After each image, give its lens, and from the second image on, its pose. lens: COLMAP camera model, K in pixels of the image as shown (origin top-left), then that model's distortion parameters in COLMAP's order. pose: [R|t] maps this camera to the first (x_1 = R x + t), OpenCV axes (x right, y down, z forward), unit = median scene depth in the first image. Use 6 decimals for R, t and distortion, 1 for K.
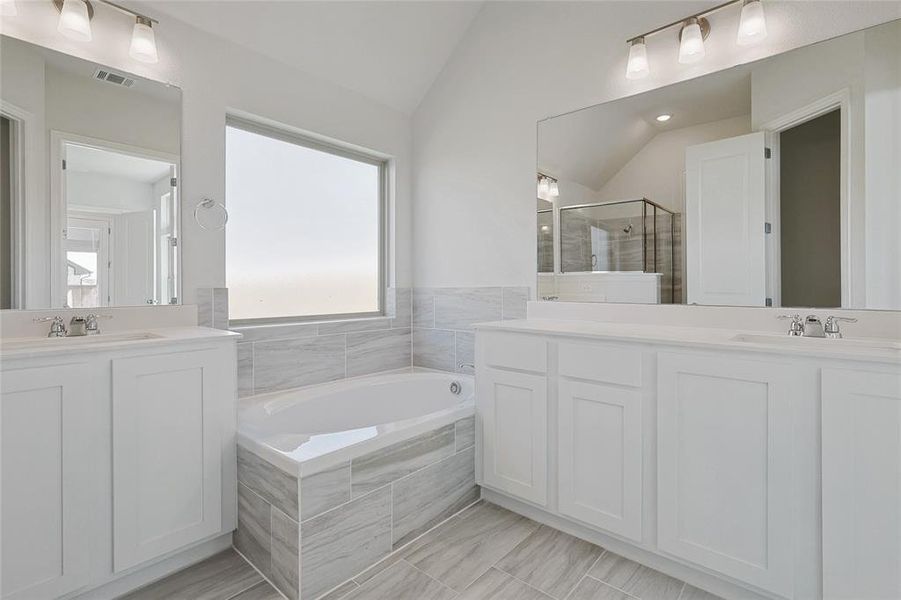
lens RADIAL K [[426.4, 0, 452.5], [0, 426.4, 291.1], [0, 0, 1]] dist [0.018709, -0.000012]
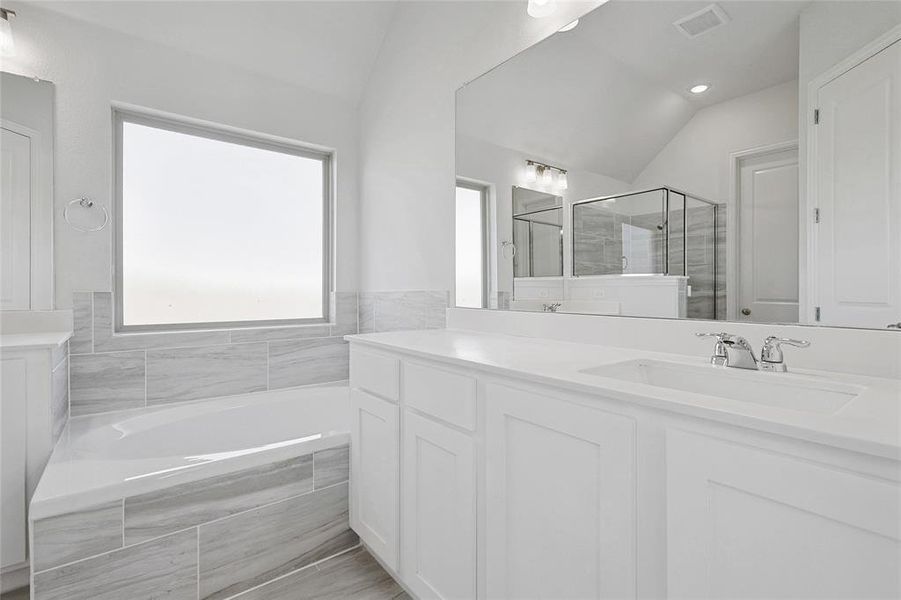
lens RADIAL K [[420.8, 0, 450.5], [0, 420.8, 300.0], [0, 0, 1]] dist [0.015573, -0.000713]
pose [[0.982807, 0.005319, -0.184557, 0.333888], [-0.004148, 0.999969, 0.006733, 0.001583], [0.184587, -0.005851, 0.982799, 0.193869]]
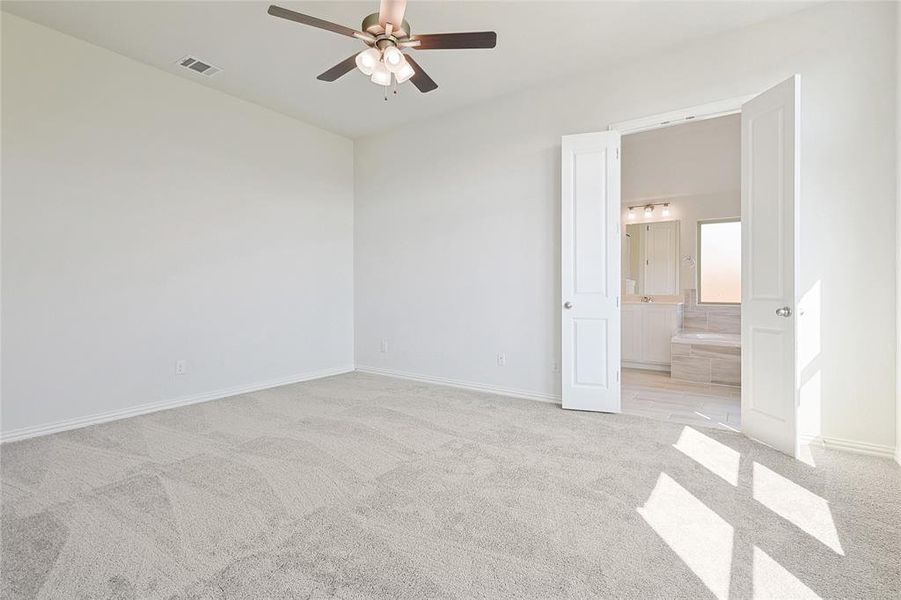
lens RADIAL K [[426.4, 0, 452.5], [0, 426.4, 291.1], [0, 0, 1]] dist [0.018709, -0.000012]
pose [[0.112123, 0.005550, -0.993679, 1.680473], [0.000779, 0.999984, 0.005673, -0.006682], [0.993694, -0.001411, 0.112117, -0.676896]]
